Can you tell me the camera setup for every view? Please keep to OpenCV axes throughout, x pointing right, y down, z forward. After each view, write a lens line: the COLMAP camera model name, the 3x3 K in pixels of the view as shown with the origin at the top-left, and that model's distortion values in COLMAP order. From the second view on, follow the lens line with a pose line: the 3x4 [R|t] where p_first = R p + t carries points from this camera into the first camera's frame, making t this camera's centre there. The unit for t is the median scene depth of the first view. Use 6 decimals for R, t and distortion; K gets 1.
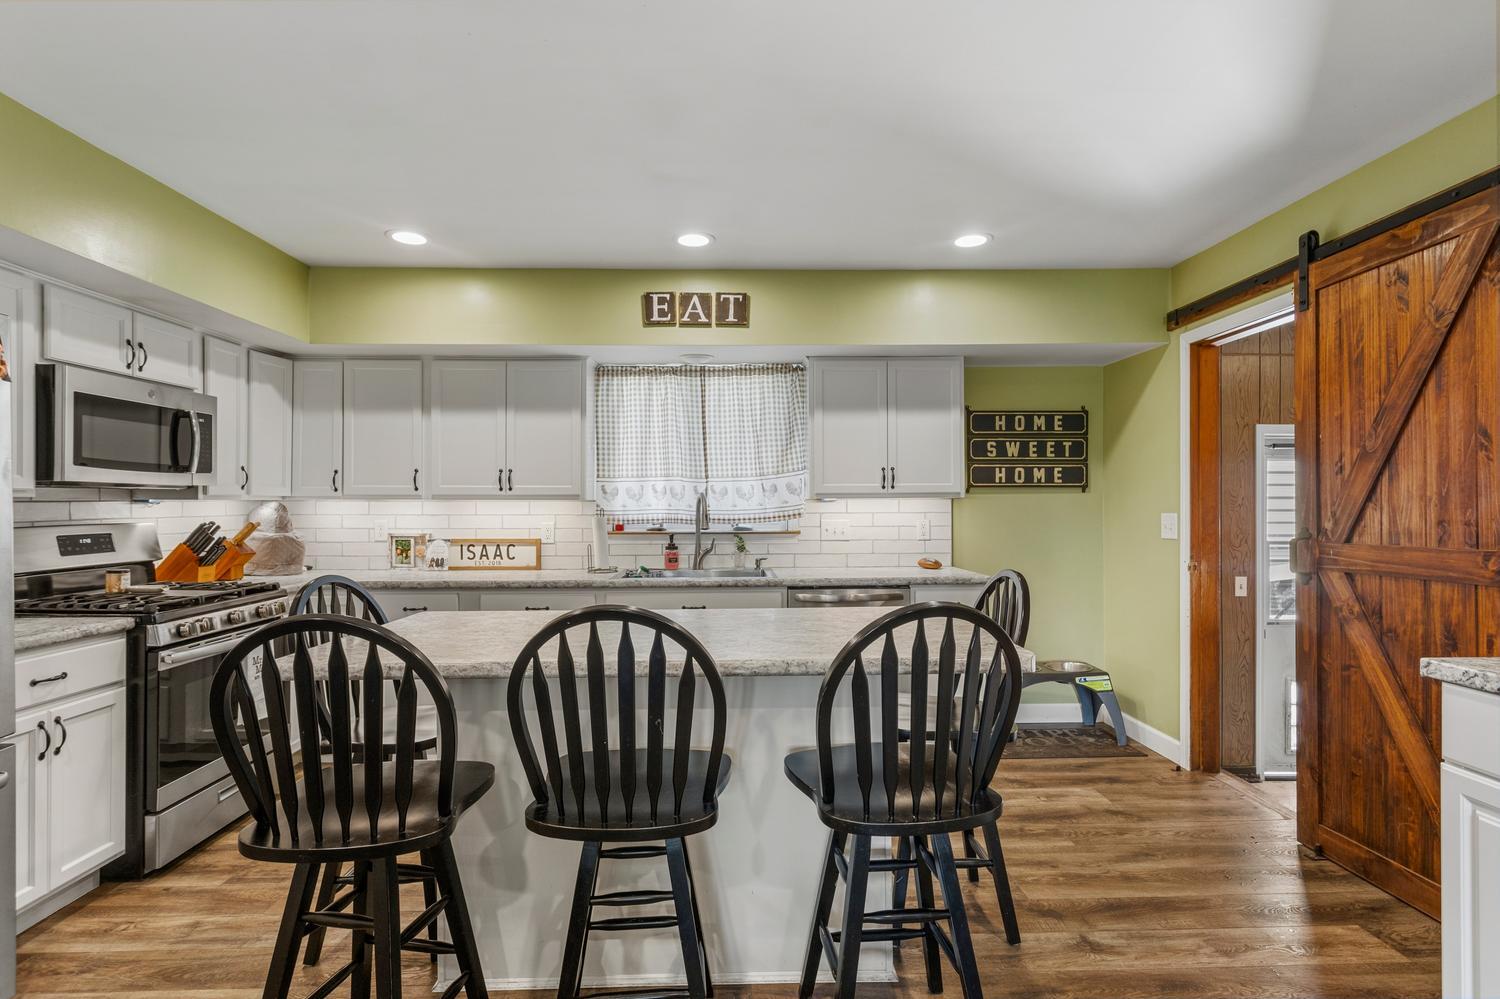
lens RADIAL K [[729.2, 0, 745.4], [0, 729.2, 504.2], [0, 0, 1]] dist [-0.000583, 0.000568]
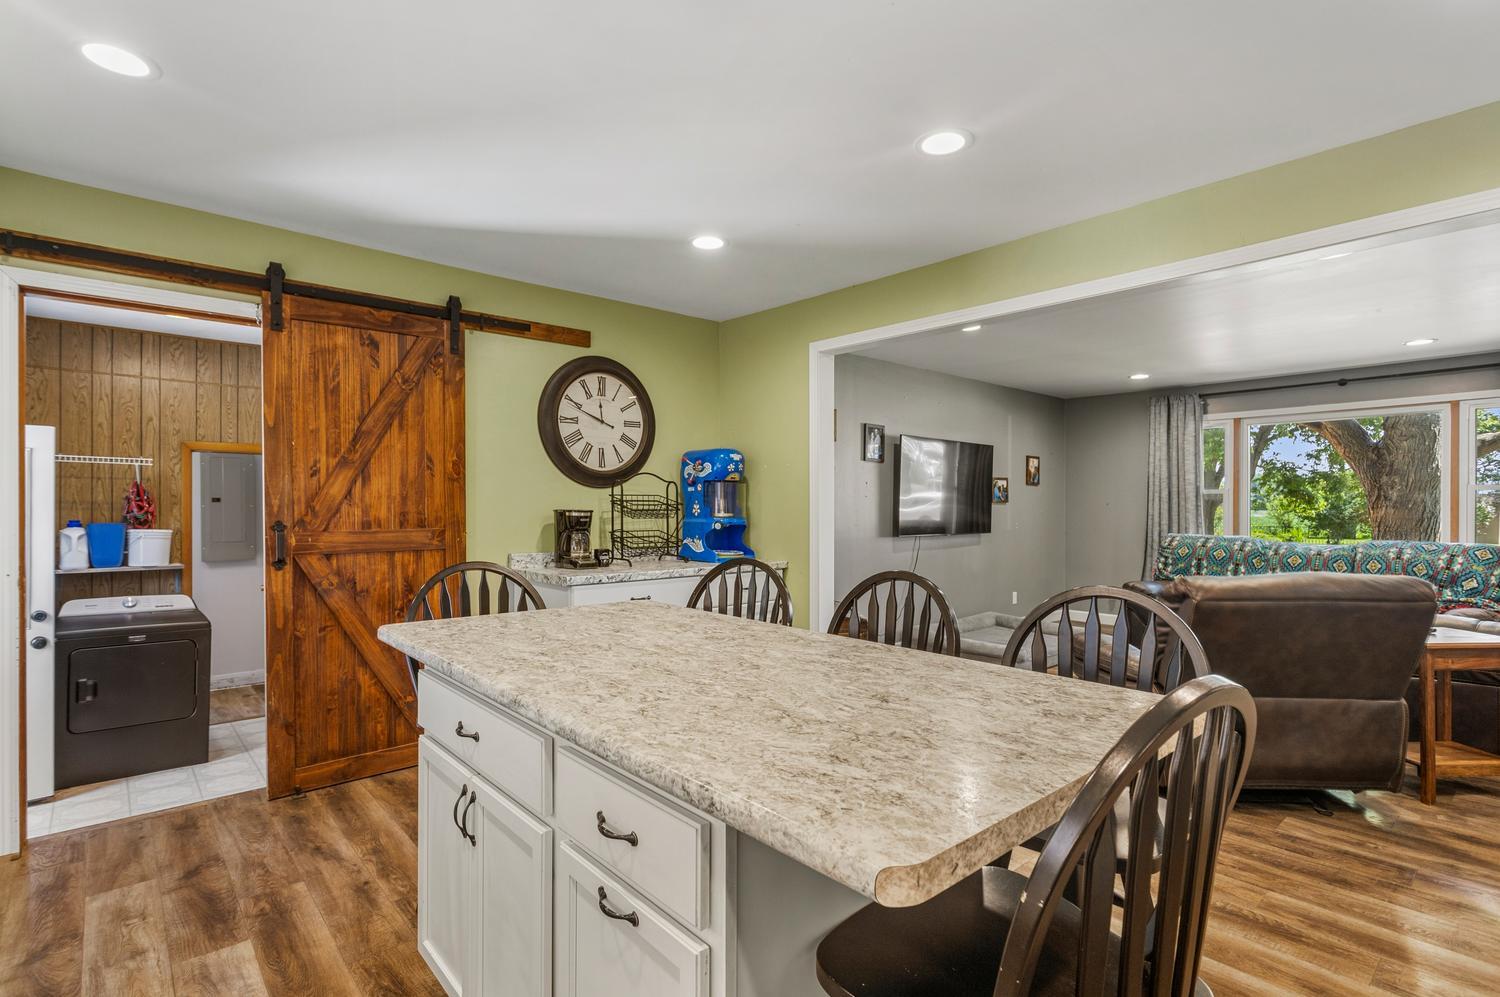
lens RADIAL K [[732.0, 0, 749.4], [0, 732.0, 504.5], [0, 0, 1]] dist [0.000374, 0.000005]
pose [[-0.645509, 0.000442, 0.763753, -0.492085], [-0.004750, 0.999978, -0.004593, 0.006899], [-0.763738, -0.006592, -0.645493, 0.981190]]
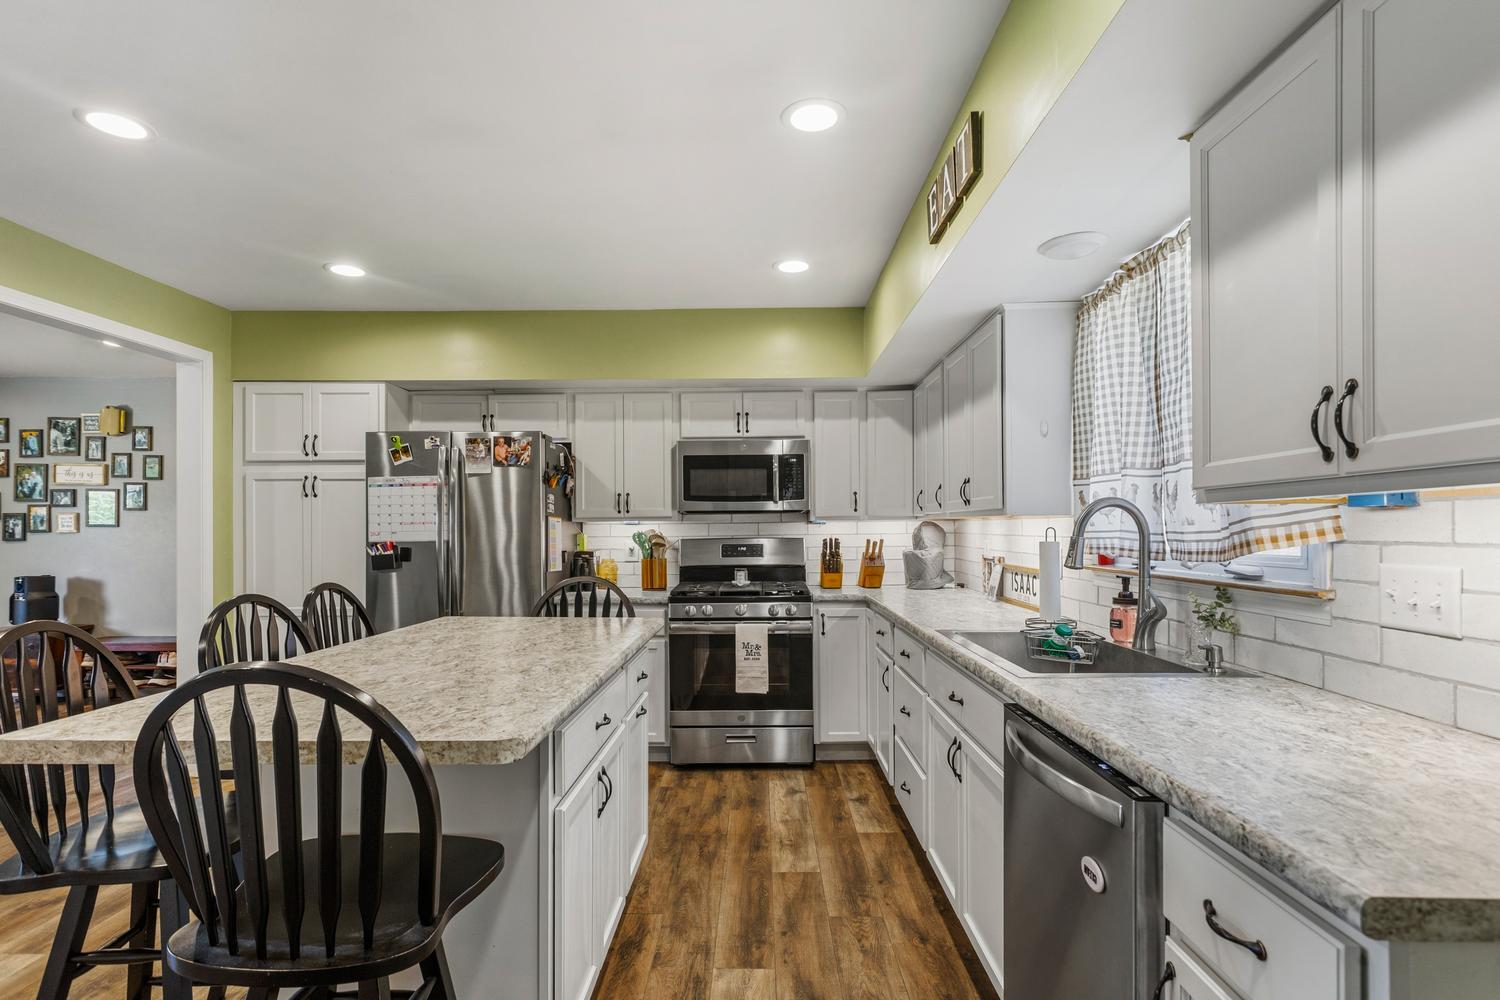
lens RADIAL K [[754.7, 0, 749.1], [0, 754.7, 527.9], [0, 0, 1]] dist [-0.000902, 0.000209]
pose [[-0.033948, 0.001520, -0.999422, 0.597444], [0.004969, 0.999987, 0.001352, 0.004276], [0.999411, -0.004920, -0.033955, 0.946774]]
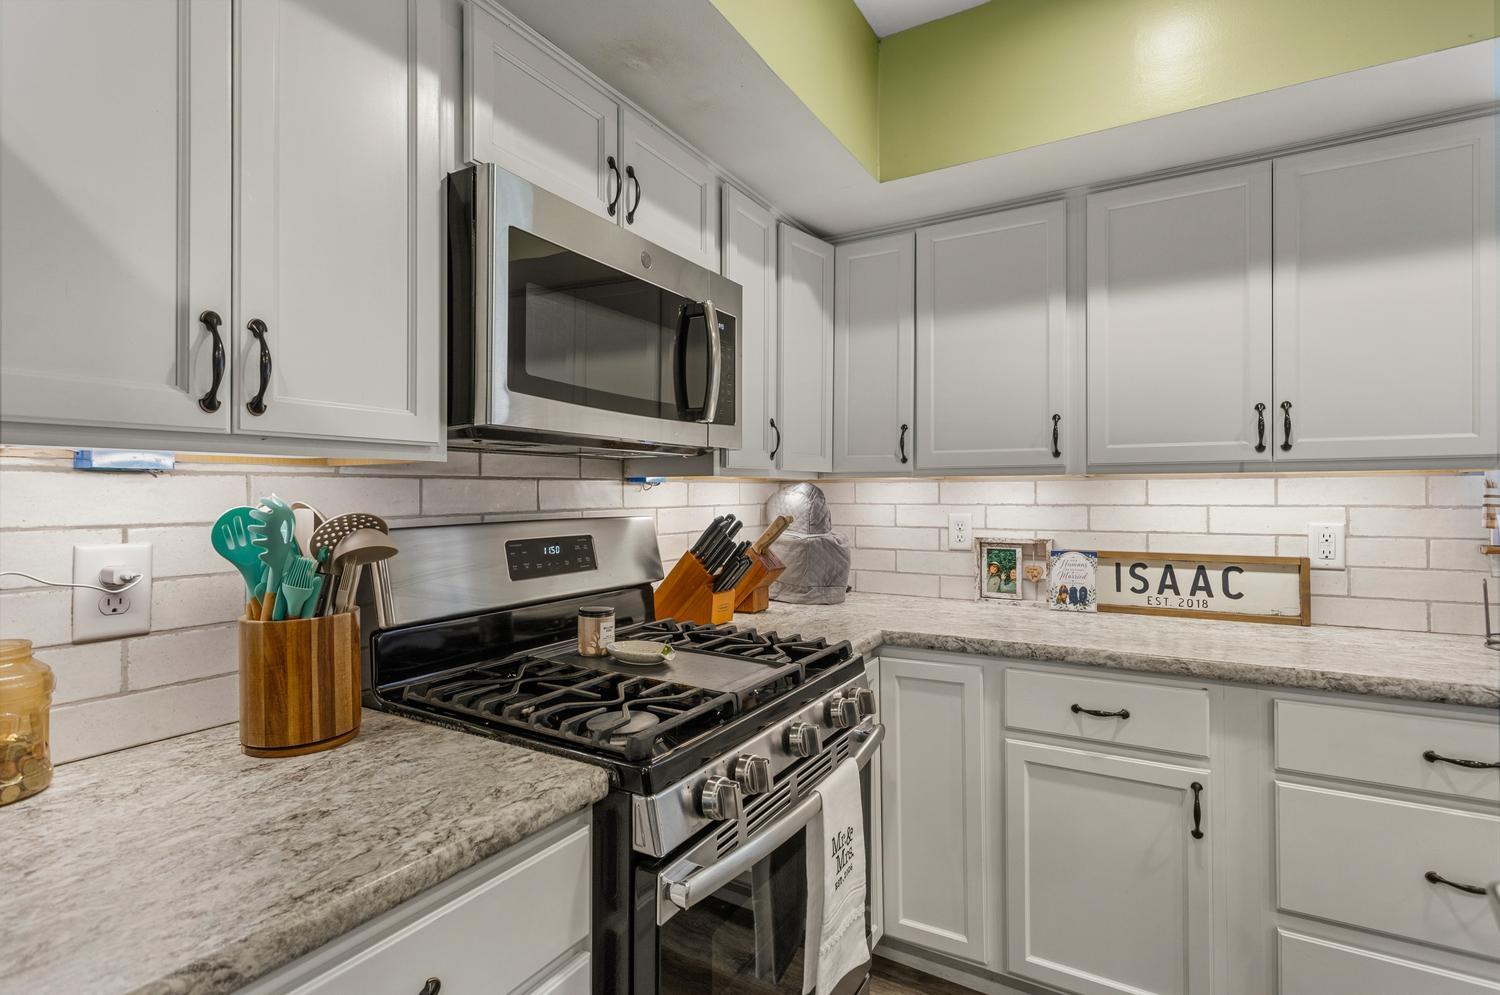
lens RADIAL K [[714.5, 0, 750.0], [0, 714.5, 491.8], [0, 0, 1]] dist [0.003556, 0.000294]
pose [[0.851797, -0.004731, -0.523851, -0.445025], [0.002448, 0.999984, -0.005051, 0.008996], [0.523867, 0.003020, 0.851795, 0.554335]]
